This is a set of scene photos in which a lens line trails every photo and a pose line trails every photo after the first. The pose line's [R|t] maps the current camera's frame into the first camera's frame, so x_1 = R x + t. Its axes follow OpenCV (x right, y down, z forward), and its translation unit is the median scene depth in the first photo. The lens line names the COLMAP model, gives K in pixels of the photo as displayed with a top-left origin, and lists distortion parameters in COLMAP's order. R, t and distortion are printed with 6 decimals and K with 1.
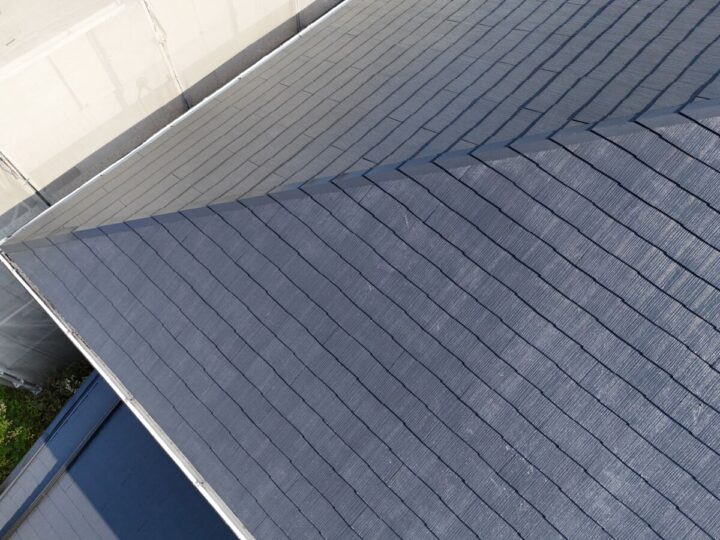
lens RADIAL K [[529.6, 0, 357.6], [0, 529.6, 268.5], [0, 0, 1]] dist [0.069489, -0.064461]
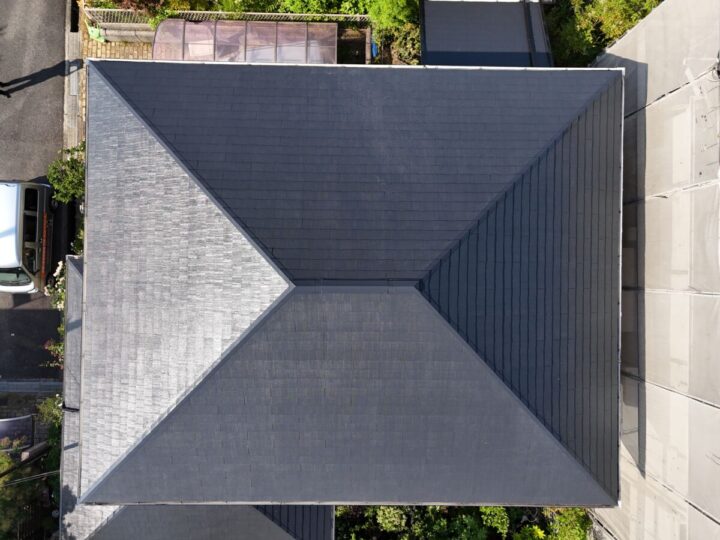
lens RADIAL K [[529.6, 0, 357.6], [0, 529.6, 268.5], [0, 0, 1]] dist [0.069489, -0.064461]
pose [[-0.732207, 0.680515, -0.027794, 1.053829], [-0.626369, -0.656799, 0.419854, -1.151533], [0.267462, 0.324829, 0.907166, -1.461479]]
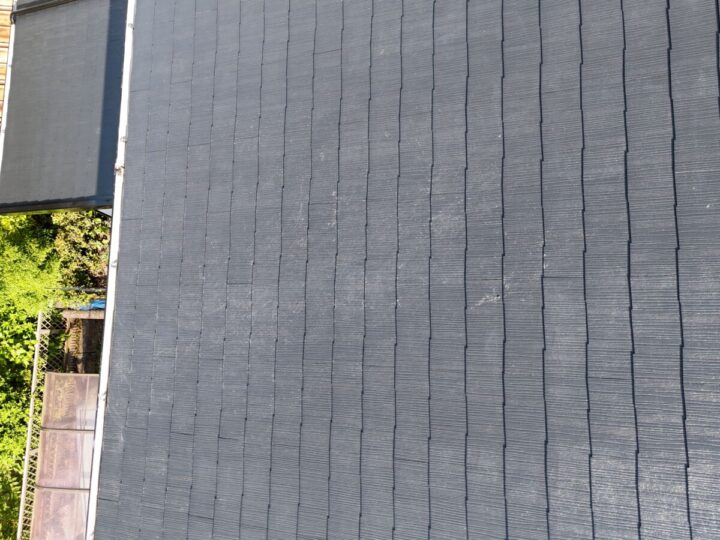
lens RADIAL K [[529.6, 0, 357.6], [0, 529.6, 268.5], [0, 0, 1]] dist [0.069489, -0.064461]
pose [[0.671056, 0.735945, -0.089824, 0.485484], [-0.673312, 0.655653, 0.341716, 0.075675], [0.310378, -0.168831, 0.935501, 0.120370]]
